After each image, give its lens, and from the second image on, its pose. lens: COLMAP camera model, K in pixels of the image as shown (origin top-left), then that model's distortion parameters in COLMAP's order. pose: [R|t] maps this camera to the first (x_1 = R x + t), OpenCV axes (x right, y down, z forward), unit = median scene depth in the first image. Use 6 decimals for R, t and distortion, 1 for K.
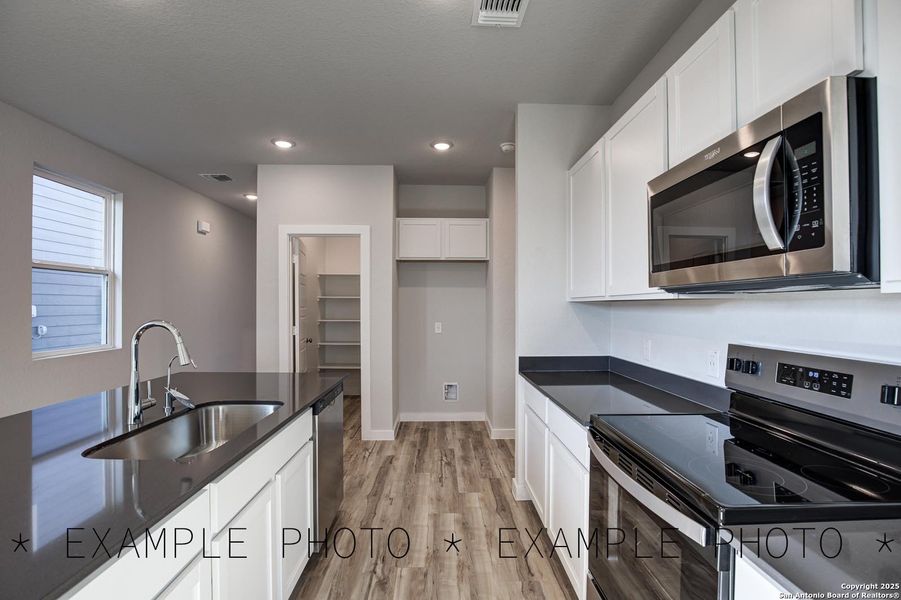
lens RADIAL K [[410.7, 0, 453.0], [0, 410.7, 303.8], [0, 0, 1]] dist [-0.026325, 0.001691]
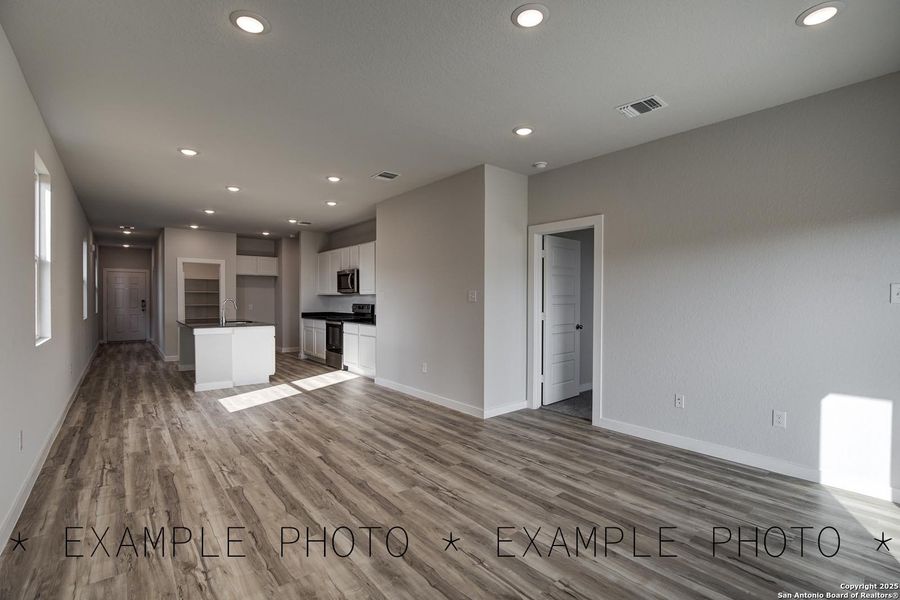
lens RADIAL K [[410.3, 0, 452.5], [0, 410.3, 303.8], [0, 0, 1]] dist [-0.026325, 0.001691]
pose [[0.796715, -0.005098, 0.604334, -0.803162], [-0.004044, 0.999897, 0.013766, 0.014337], [-0.604342, -0.013412, 0.796612, -2.167284]]
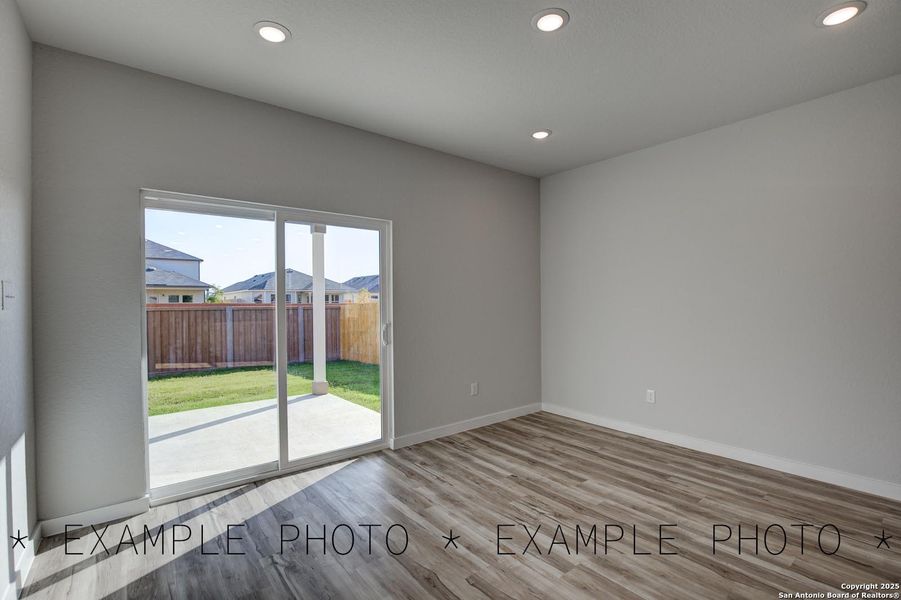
lens RADIAL K [[410.7, 0, 453.0], [0, 410.7, 303.8], [0, 0, 1]] dist [-0.026325, 0.001691]
pose [[-0.801087, 0.006249, -0.598516, 0.337385], [0.007341, 0.999973, 0.000614, 0.019663], [0.598503, -0.003901, -0.801111, -1.188434]]
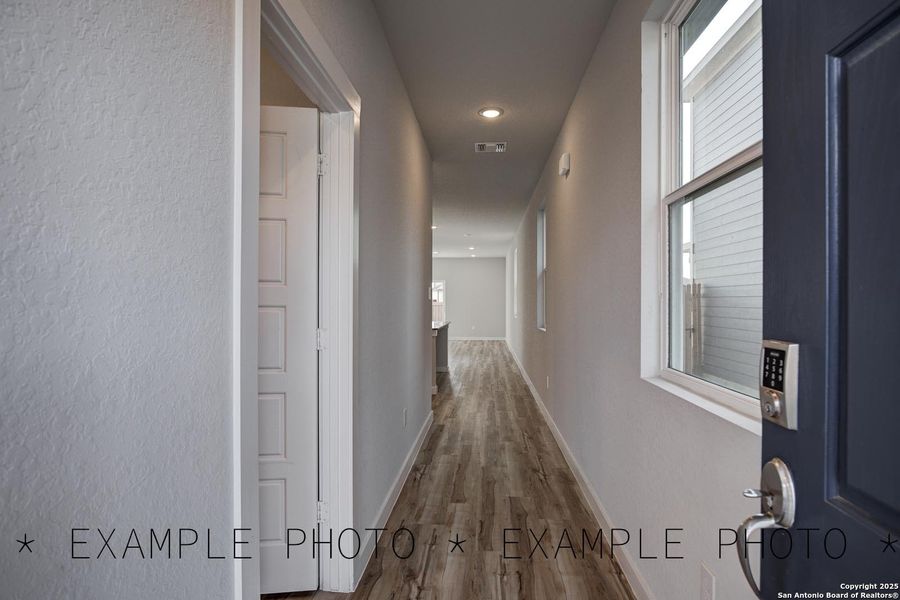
lens RADIAL K [[476.8, 0, 450.0], [0, 476.8, 300.0], [0, 0, 1]] dist [-0.034324, 0.000463]
pose [[-0.993615, -0.000701, 0.112825, -0.962774], [-0.001634, 0.999965, -0.008171, 0.043533], [-0.112815, -0.008303, -0.993581, 3.272878]]
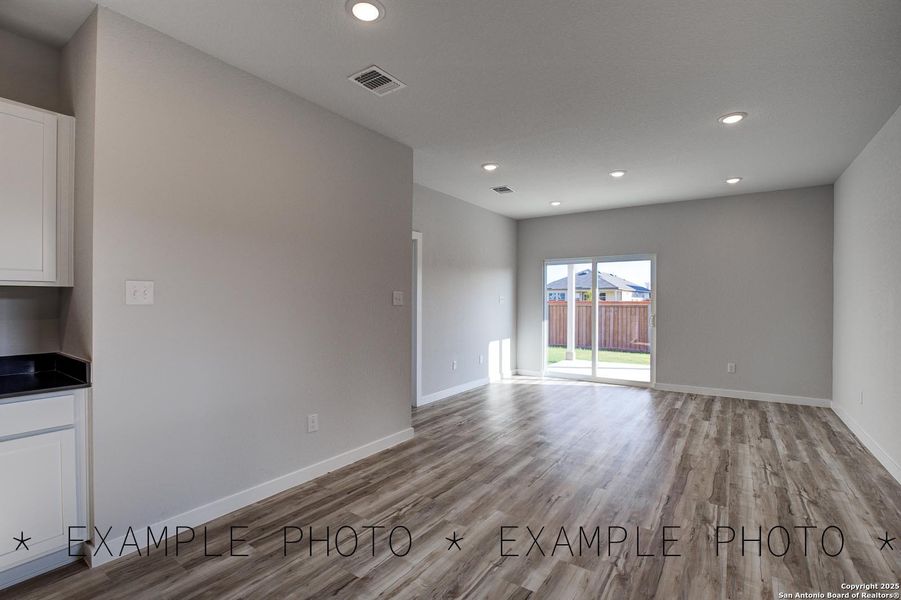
lens RADIAL K [[410.7, 0, 453.0], [0, 410.7, 303.8], [0, 0, 1]] dist [-0.026325, 0.001691]
pose [[-0.800522, -0.002404, 0.599298, -0.703293], [-0.001890, 0.999997, 0.001487, 0.020405], [-0.599300, 0.000058, -0.800525, 0.020017]]
